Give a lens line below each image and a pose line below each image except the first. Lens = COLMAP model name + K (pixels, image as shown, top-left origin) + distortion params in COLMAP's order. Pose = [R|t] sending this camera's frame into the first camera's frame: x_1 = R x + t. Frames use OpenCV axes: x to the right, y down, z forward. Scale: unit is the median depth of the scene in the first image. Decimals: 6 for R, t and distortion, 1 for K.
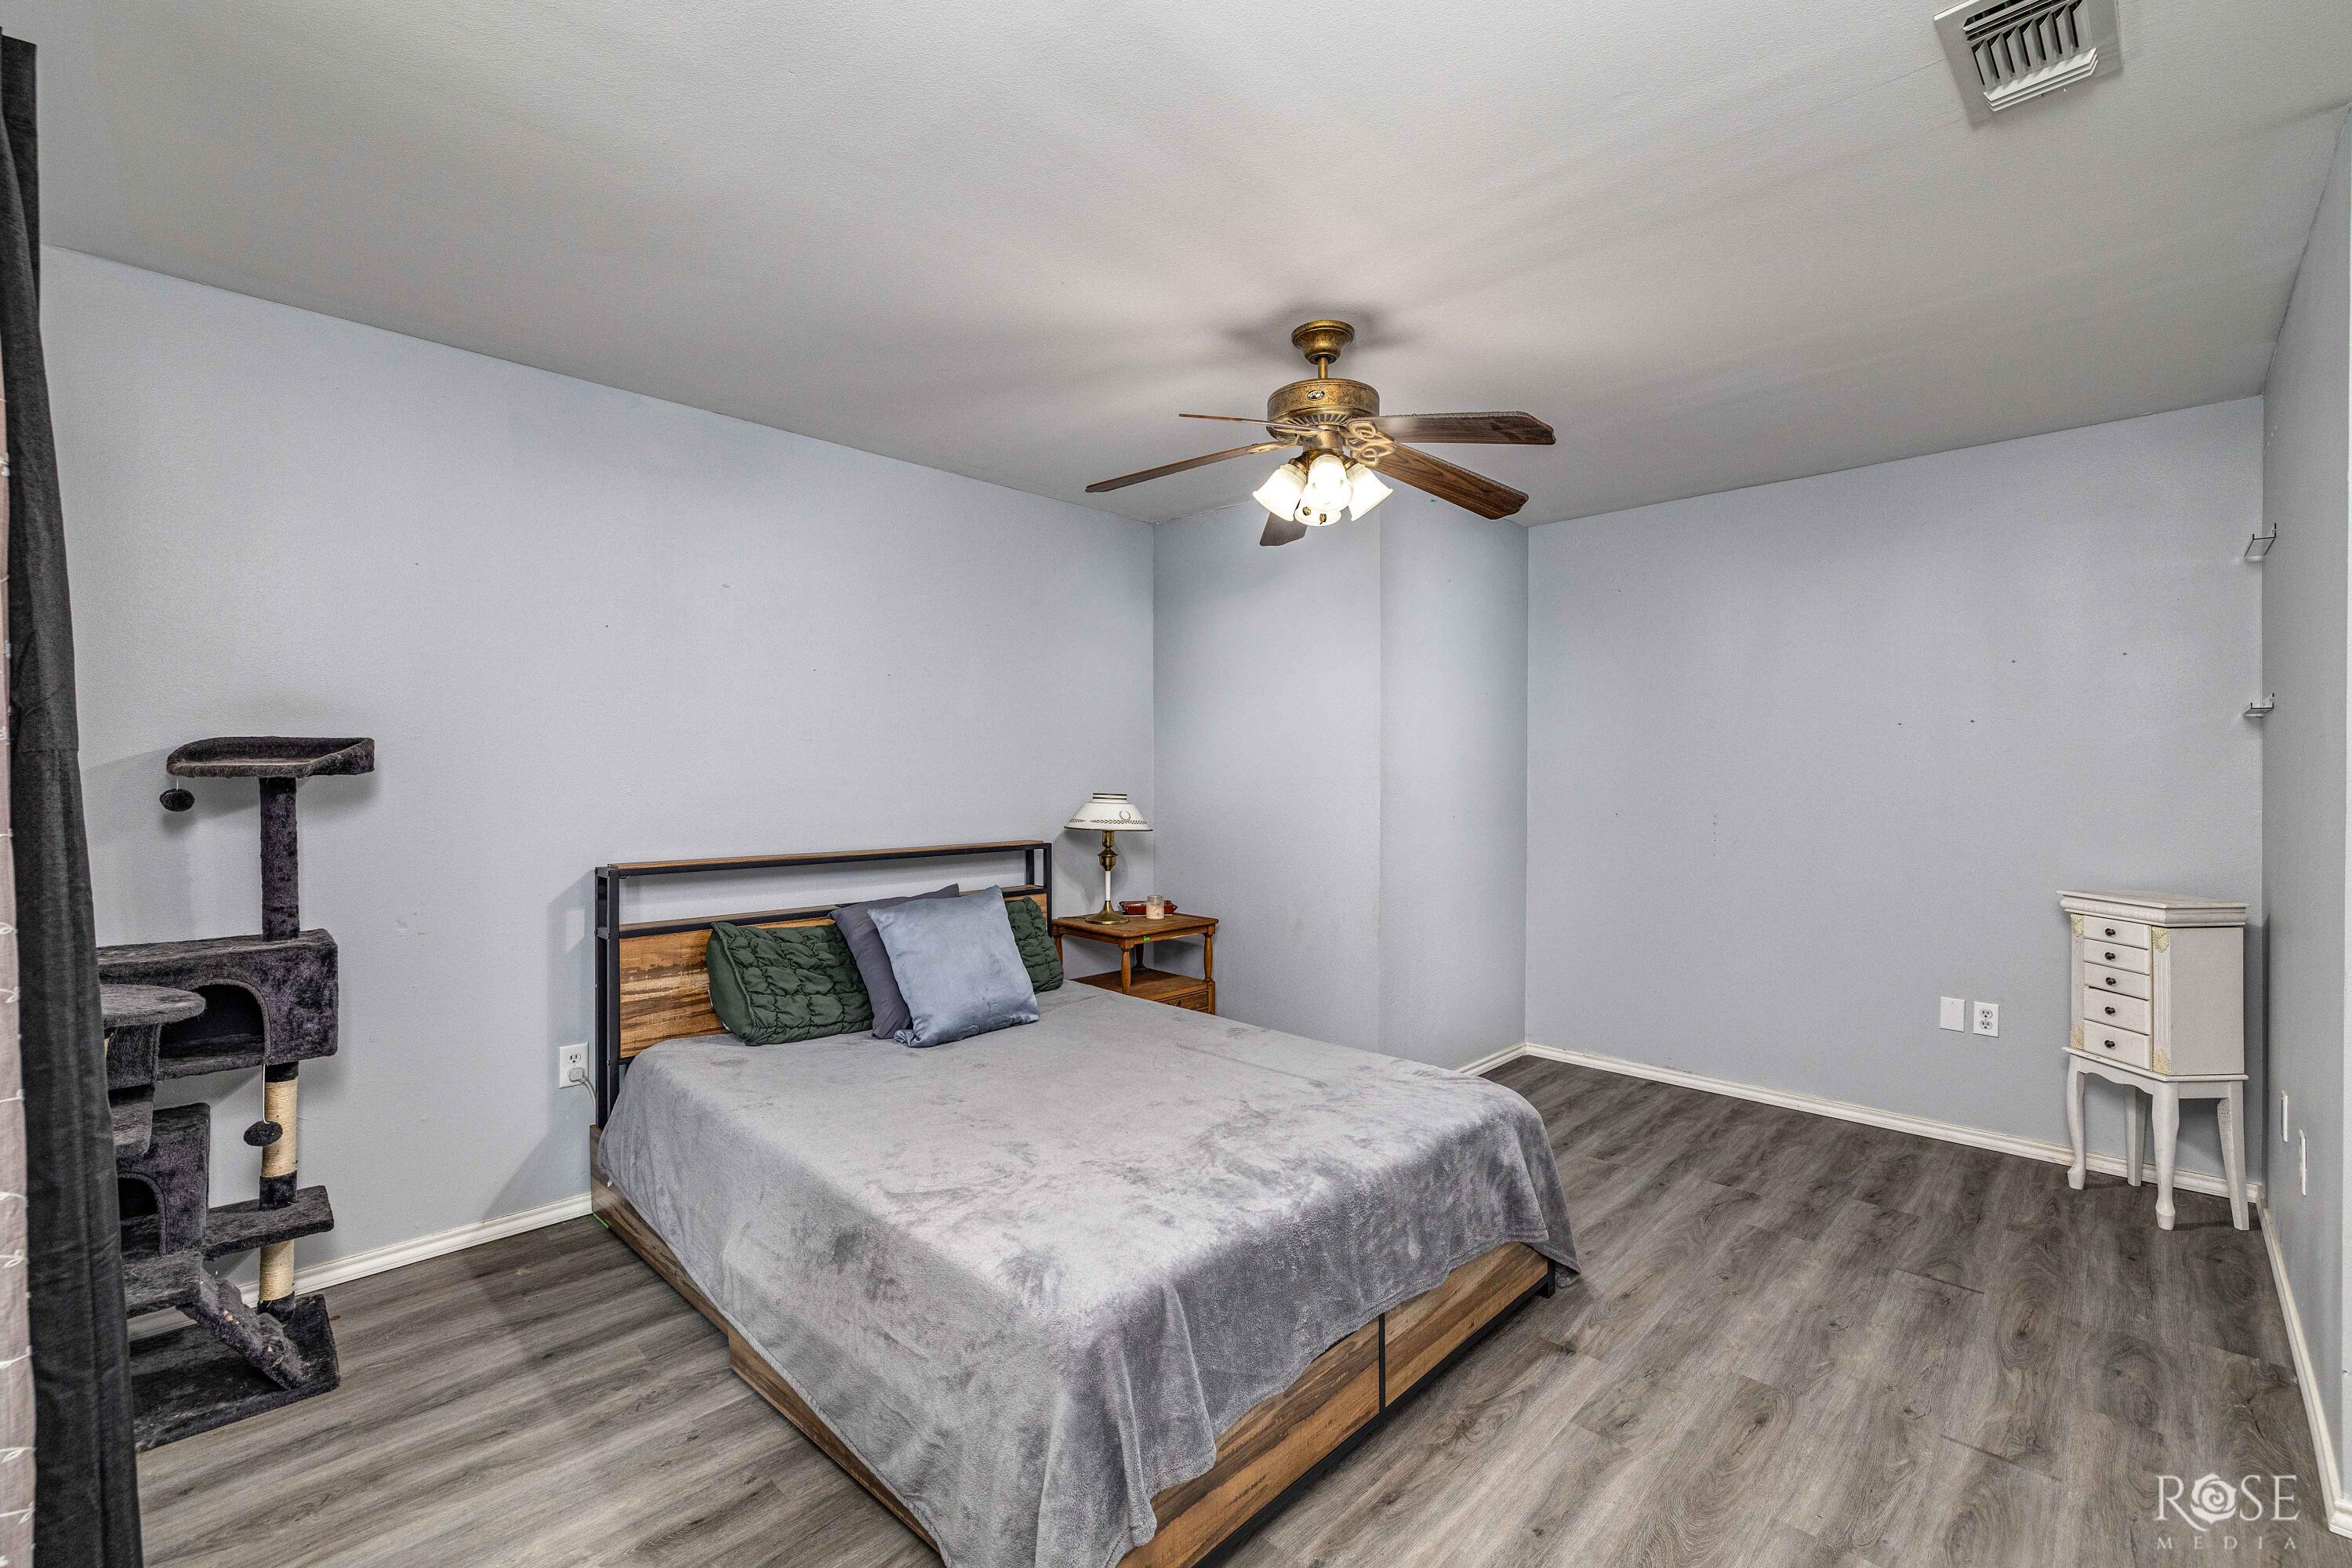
lens RADIAL K [[1034.7, 0, 1164.5], [0, 1034.7, 779.1], [0, 0, 1]] dist [0.001483, 0.000225]
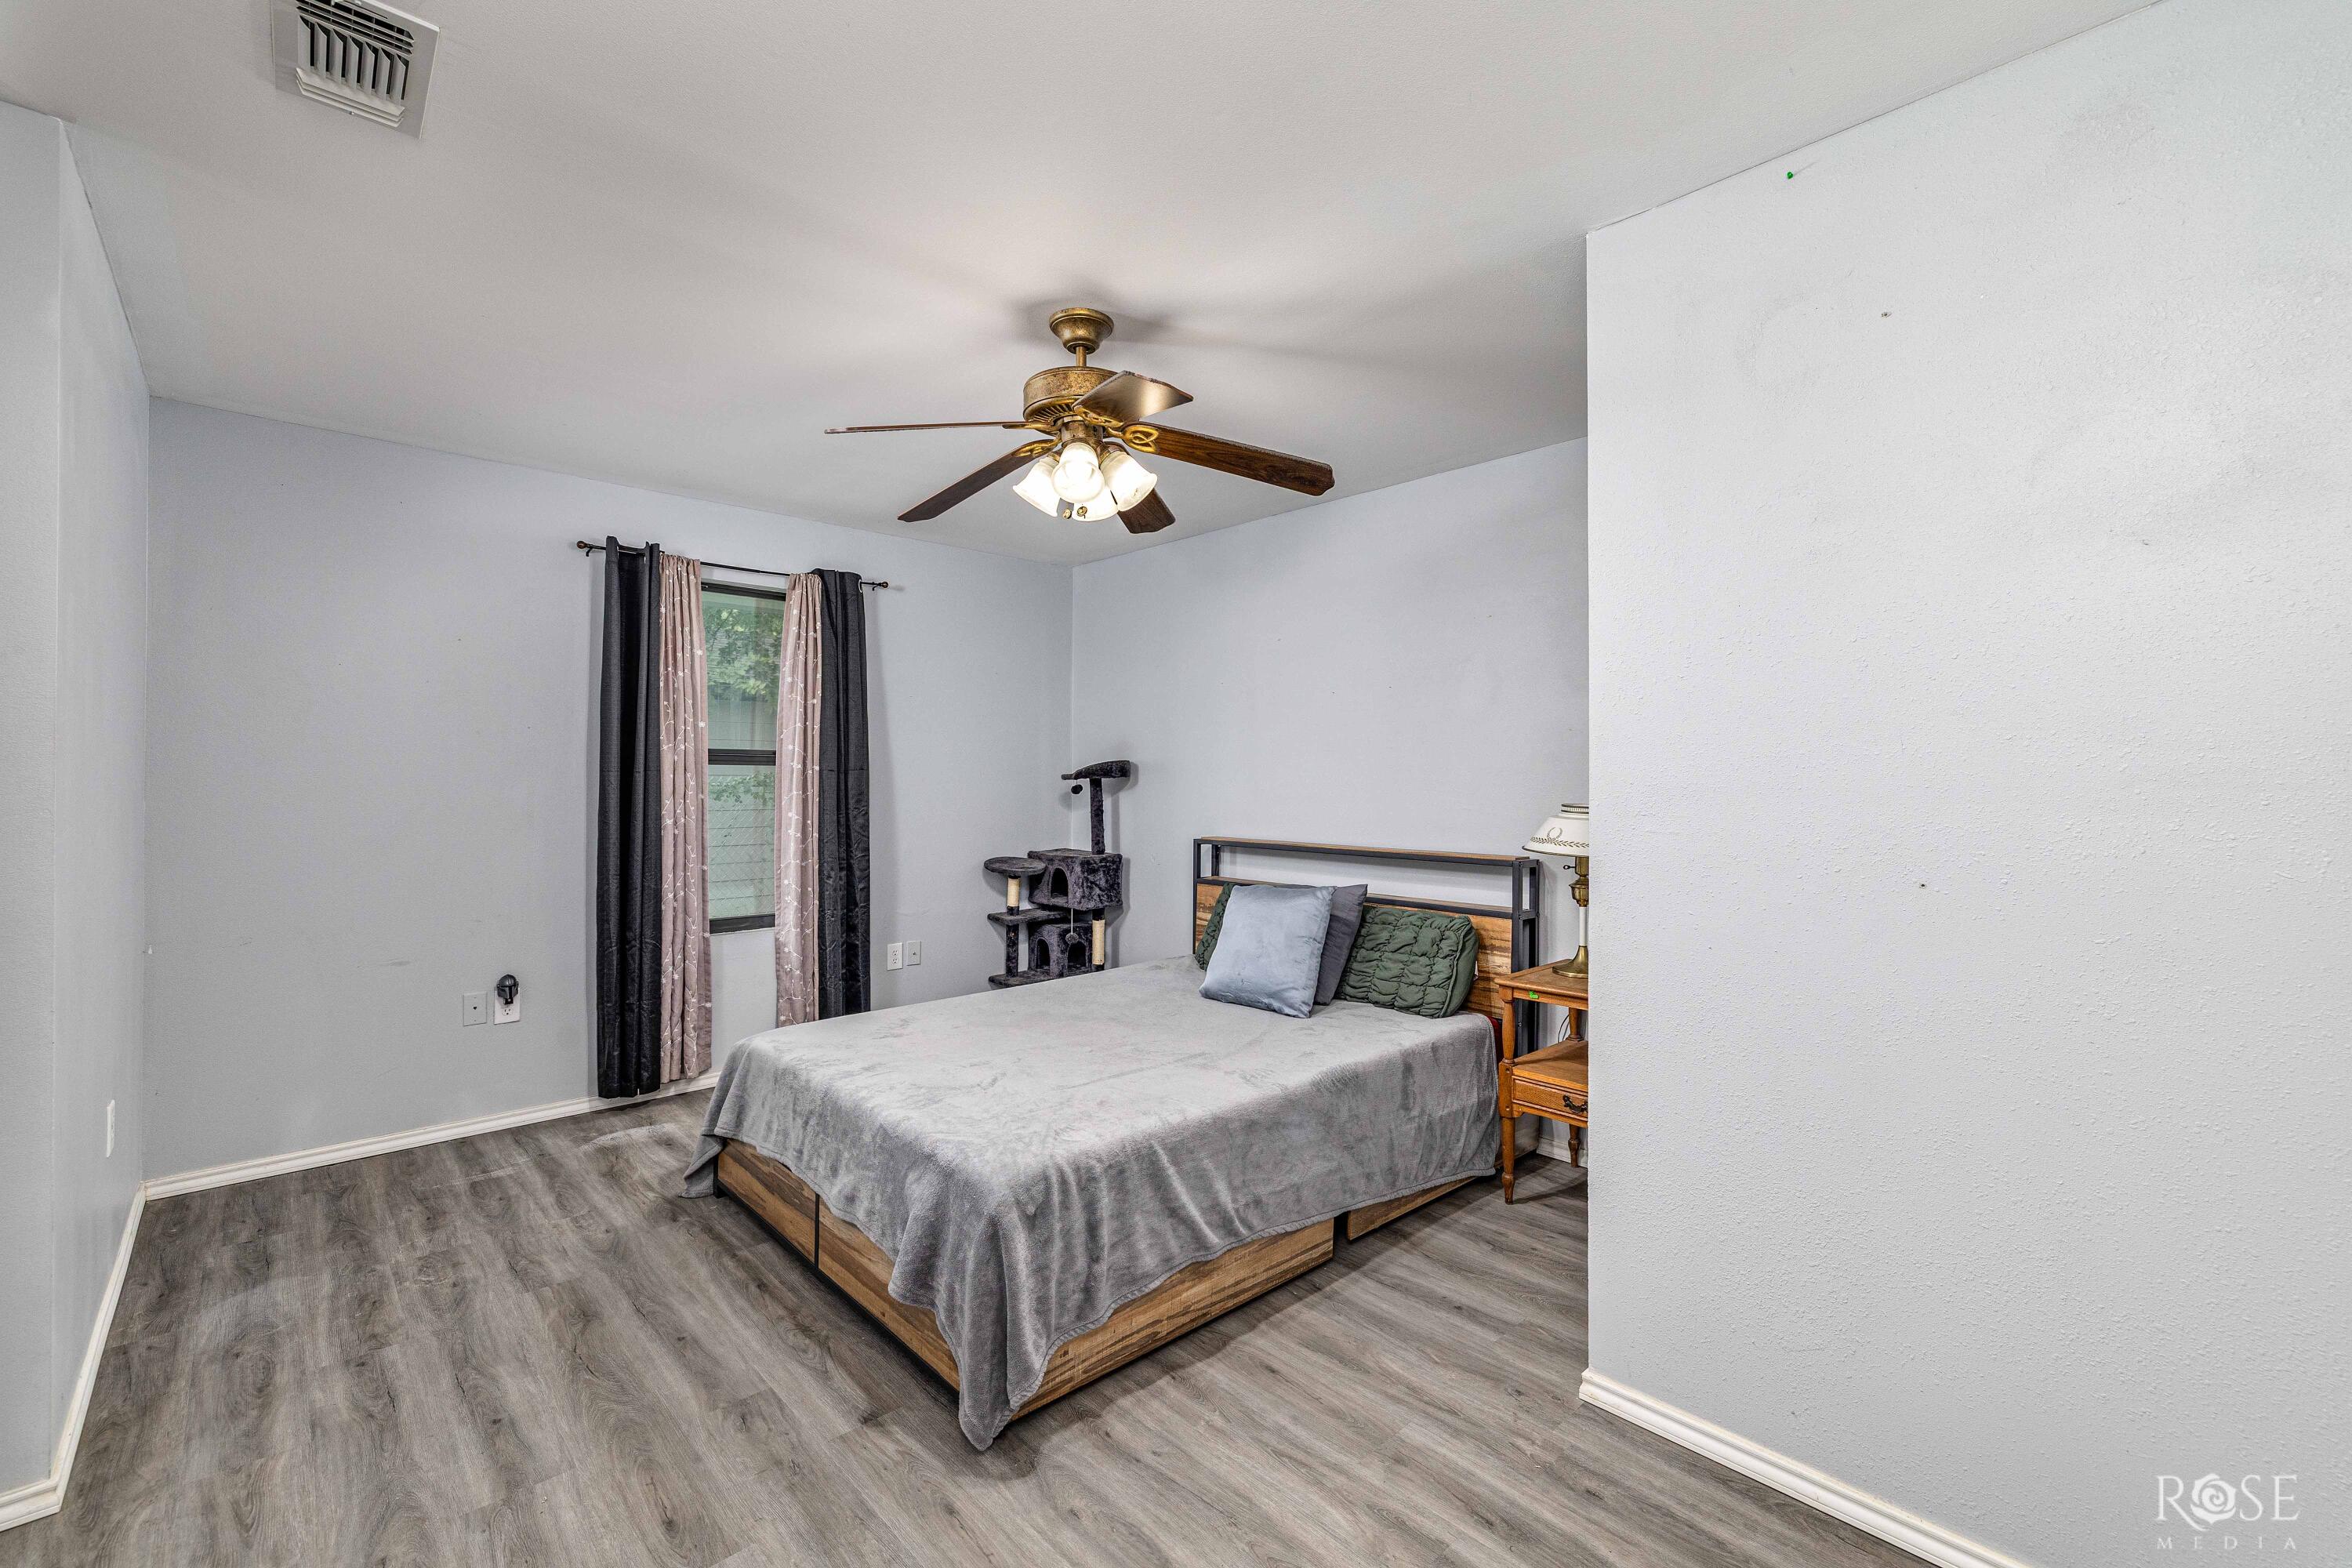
lens RADIAL K [[987.1, 0, 1162.8], [0, 987.1, 780.4], [0, 0, 1]] dist [0.001694, 0.000681]
pose [[-0.069179, 0.002803, -0.997600, 1.179419], [-0.007757, 0.999964, 0.003348, -0.007622], [0.997574, 0.007970, -0.069154, 1.259488]]
